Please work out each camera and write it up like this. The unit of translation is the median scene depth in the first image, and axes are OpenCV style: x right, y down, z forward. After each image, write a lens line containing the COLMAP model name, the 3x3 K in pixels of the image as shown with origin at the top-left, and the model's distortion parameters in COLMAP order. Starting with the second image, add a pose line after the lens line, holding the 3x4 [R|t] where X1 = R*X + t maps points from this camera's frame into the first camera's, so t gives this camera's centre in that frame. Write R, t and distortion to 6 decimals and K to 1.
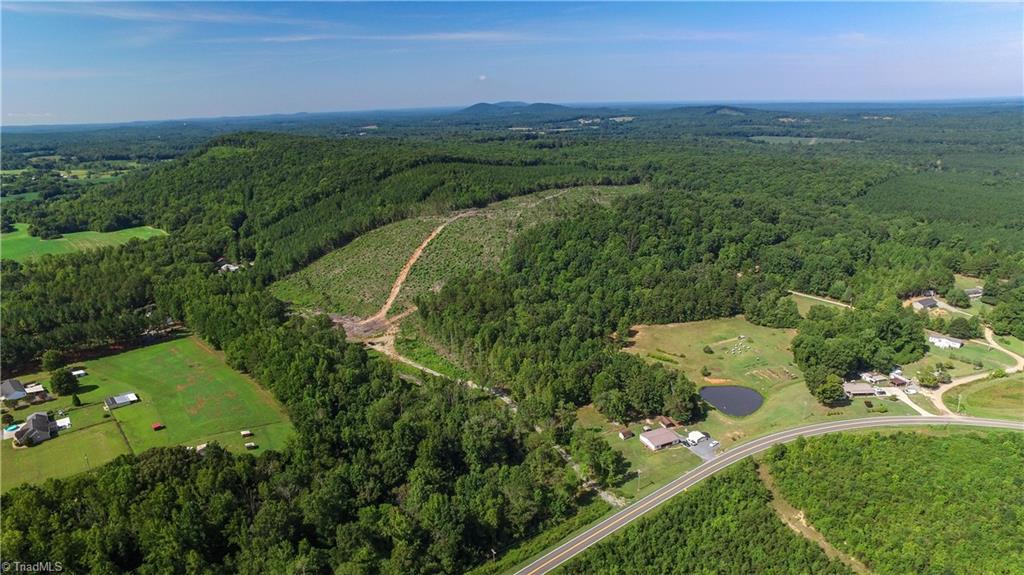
lens RADIAL K [[597.6, 0, 512.0], [0, 597.6, 287.5], [0, 0, 1]] dist [-0.131594, 0.102839]
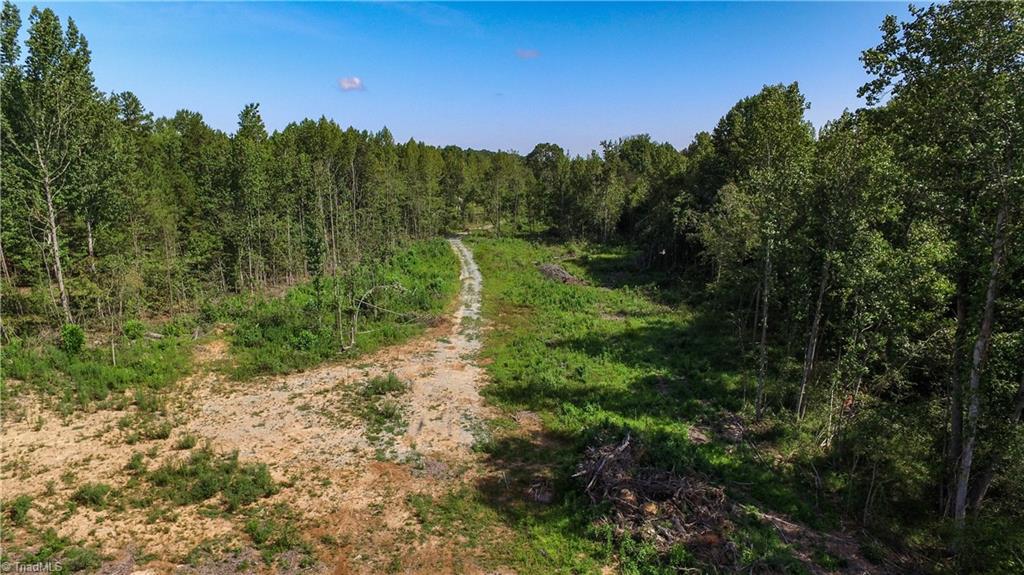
lens RADIAL K [[597.6, 0, 512.0], [0, 597.6, 287.5], [0, 0, 1]] dist [-0.131594, 0.102839]
pose [[-0.698111, -0.122179, 0.705488, -0.292019], [0.231924, 0.893620, 0.384259, 0.036200], [-0.677386, 0.431875, -0.595509, 0.968602]]
